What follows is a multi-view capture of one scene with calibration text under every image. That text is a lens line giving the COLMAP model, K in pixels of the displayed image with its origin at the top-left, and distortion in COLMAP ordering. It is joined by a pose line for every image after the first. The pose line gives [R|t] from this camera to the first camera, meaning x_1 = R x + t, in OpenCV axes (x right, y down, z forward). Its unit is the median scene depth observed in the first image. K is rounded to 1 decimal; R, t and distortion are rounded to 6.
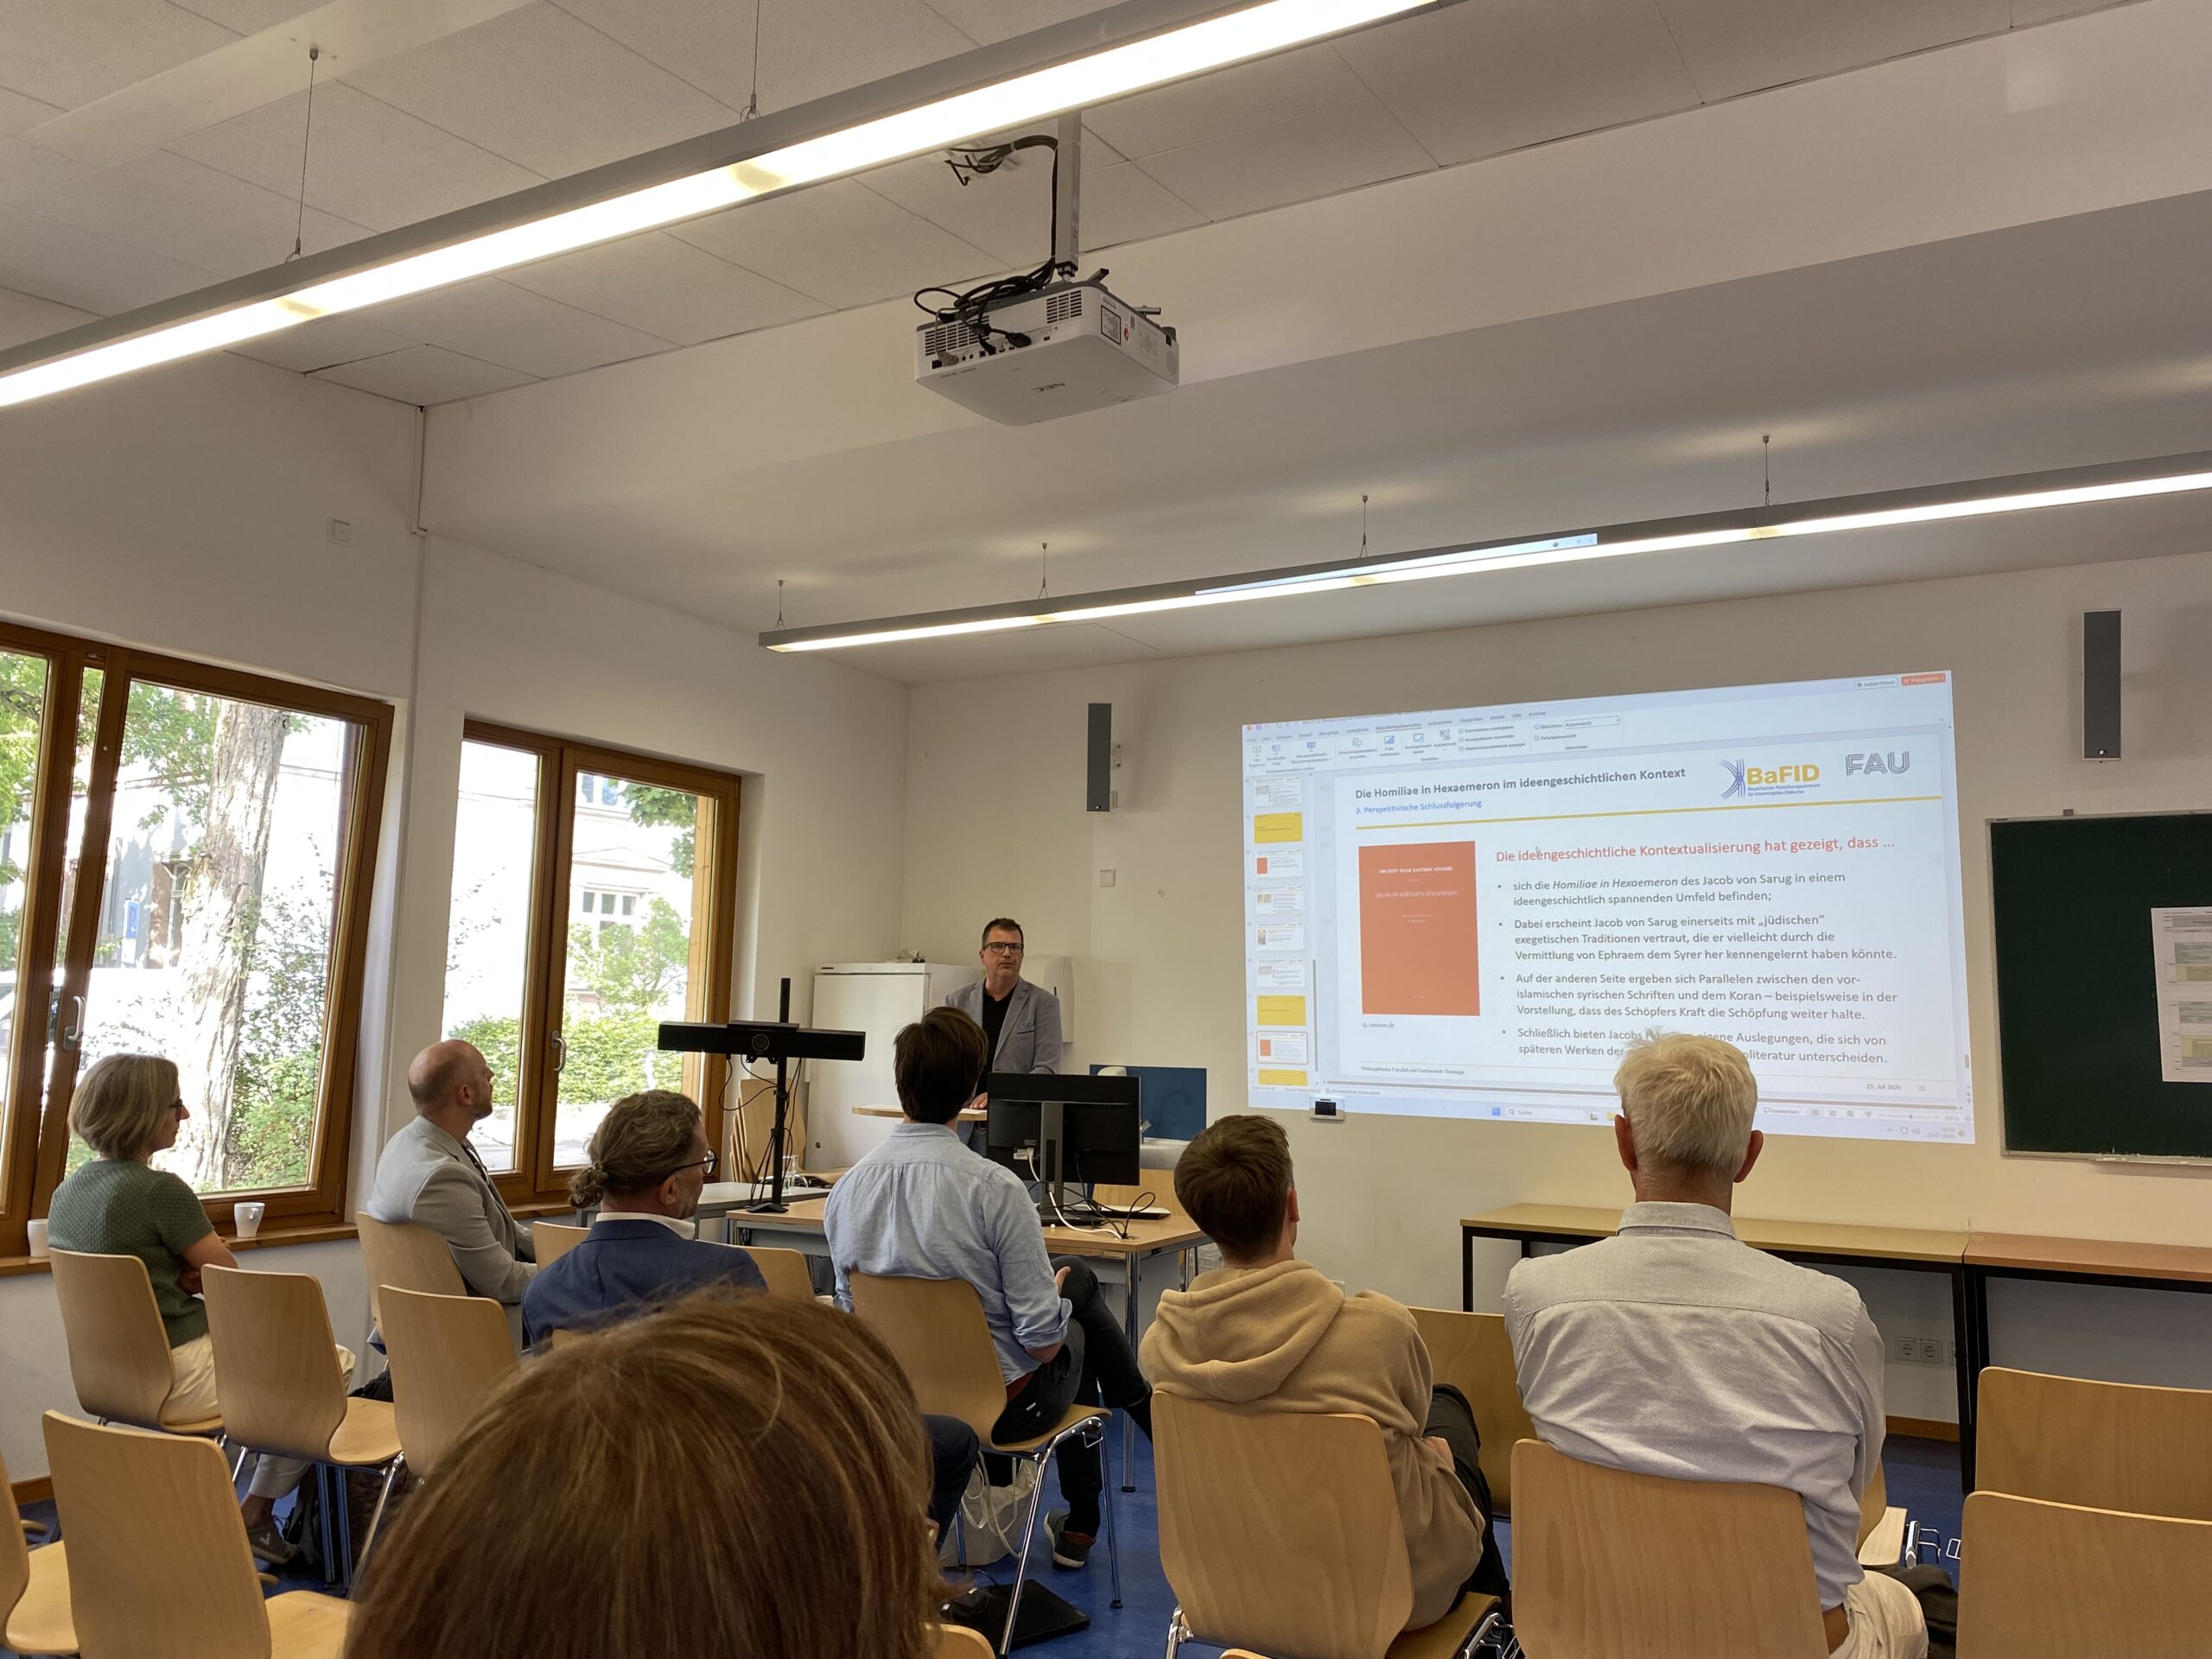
lens RADIAL K [[1681.3, 0, 1110.2], [0, 1681.3, 802.4], [0, 0, 1]] dist [0.082830, -0.130497]
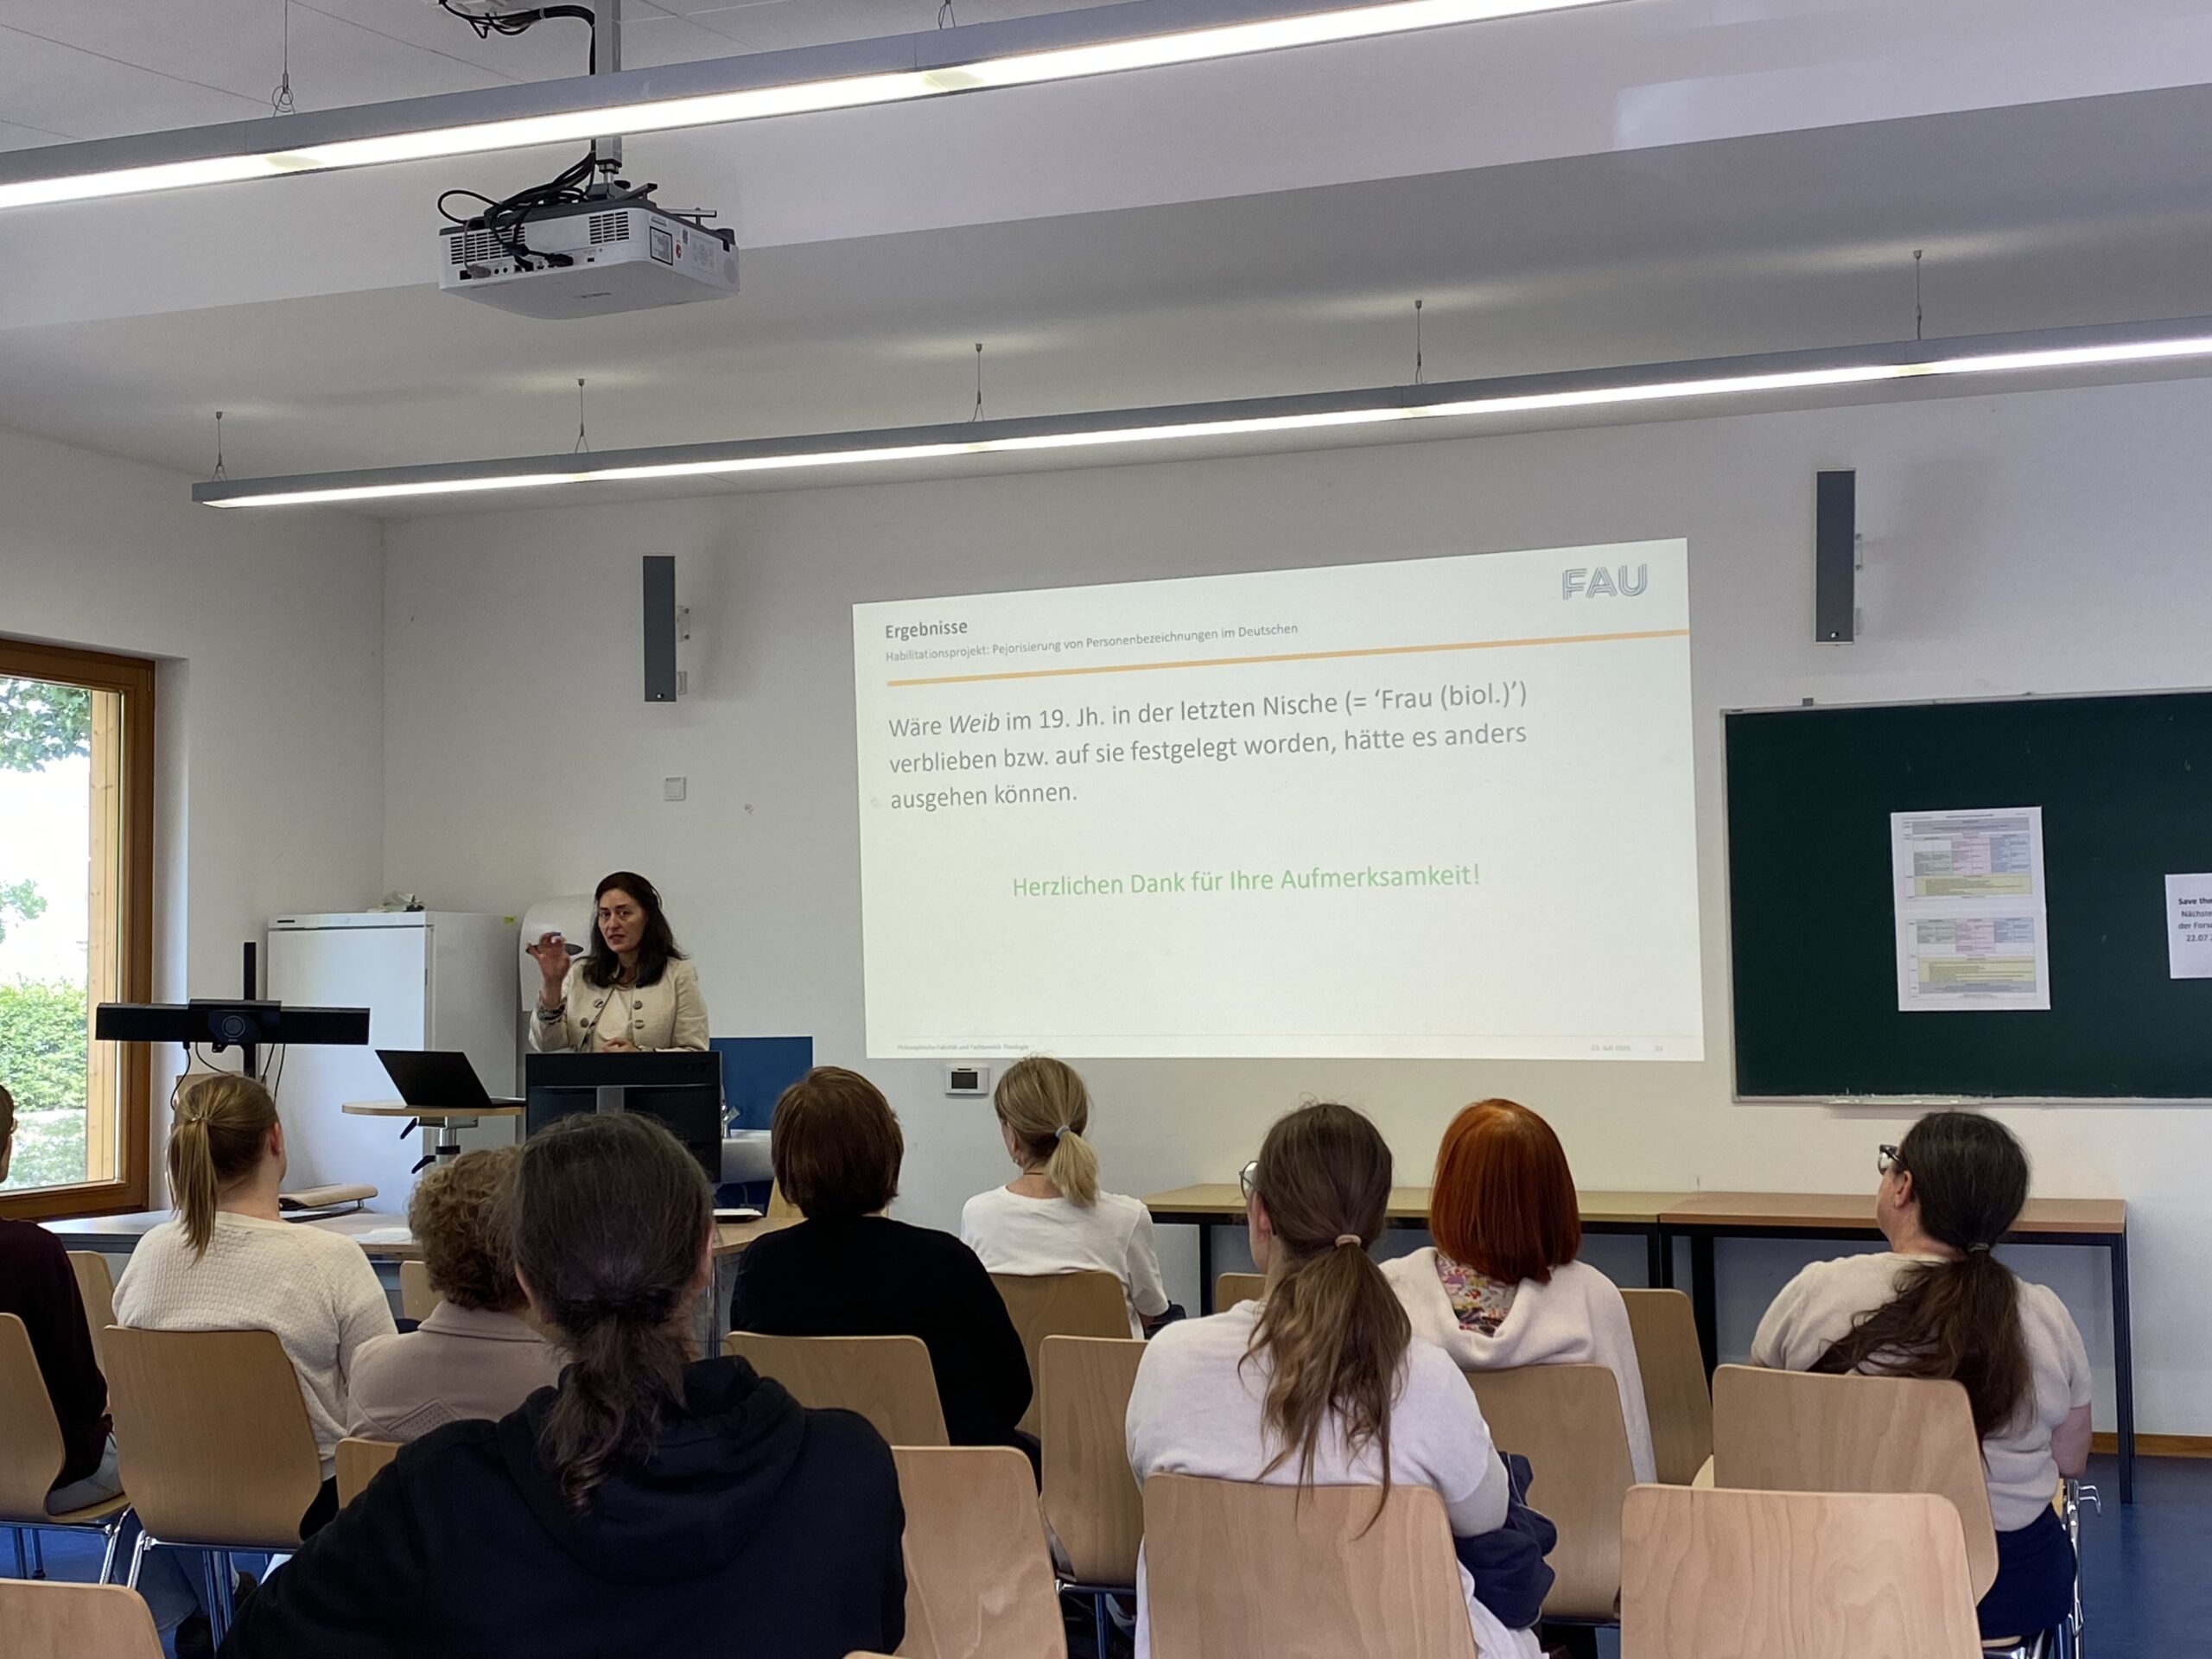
lens RADIAL K [[2813.7, 0, 1154.7], [0, 2813.7, 753.7], [0, 0, 1]] dist [0.226324, -0.838918]
pose [[0.986237, -0.019642, 0.164169, 0.003629], [0.010041, 0.998201, 0.059105, -0.058140], [-0.165035, -0.056643, 0.984660, -0.369251]]
